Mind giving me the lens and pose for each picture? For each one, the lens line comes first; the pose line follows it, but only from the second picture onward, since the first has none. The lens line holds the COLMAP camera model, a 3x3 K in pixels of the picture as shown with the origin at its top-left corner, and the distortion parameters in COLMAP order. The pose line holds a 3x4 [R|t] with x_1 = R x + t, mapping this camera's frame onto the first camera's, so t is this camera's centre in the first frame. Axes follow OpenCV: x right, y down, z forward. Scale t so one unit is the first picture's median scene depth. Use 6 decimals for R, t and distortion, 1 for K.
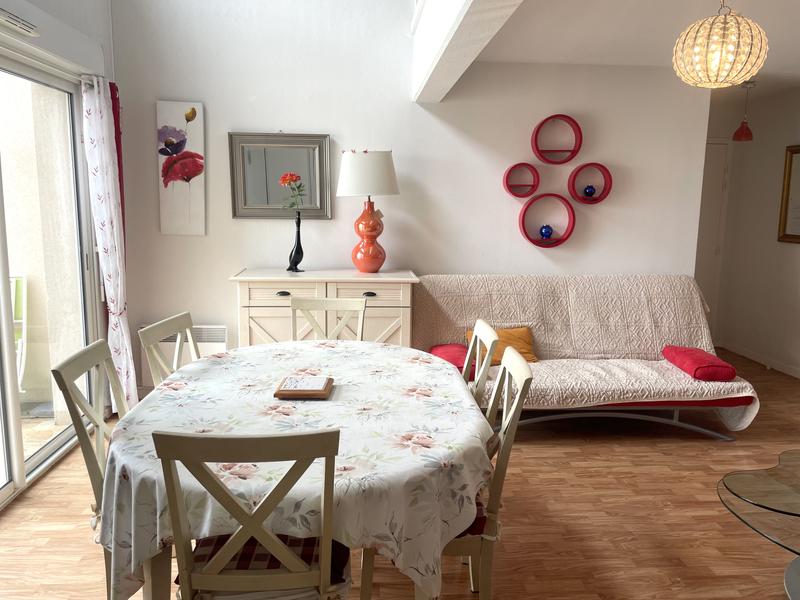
lens RADIAL K [[591.1, 0, 400.6], [0, 591.1, 311.2], [0, 0, 1]] dist [0.036567, -0.001071]
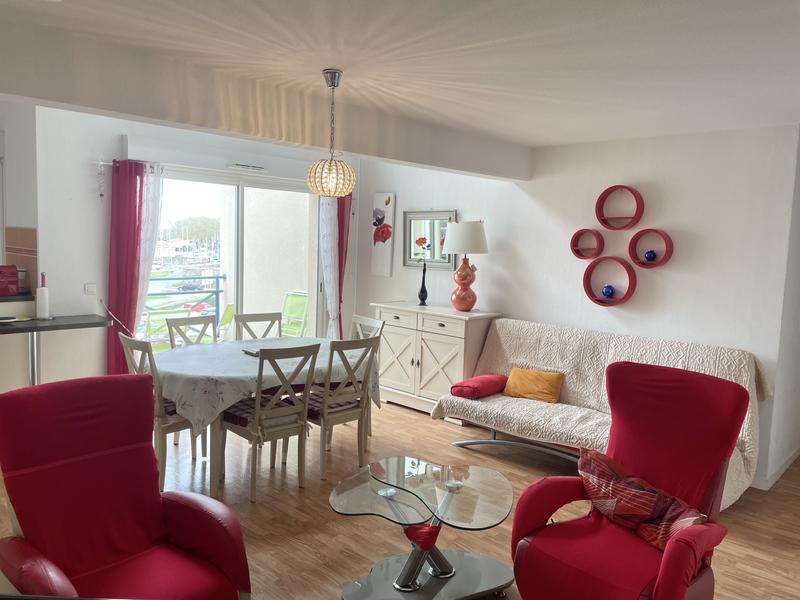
lens RADIAL K [[605.2, 0, 400.0], [0, 605.2, 300.0], [0, 0, 1]] dist [0.001511, -0.000558]
pose [[0.663966, 0.082169, -0.743234, 0.855634], [-0.166975, 0.985139, -0.040253, -0.012245], [0.728882, 0.150828, 0.667819, -0.004939]]
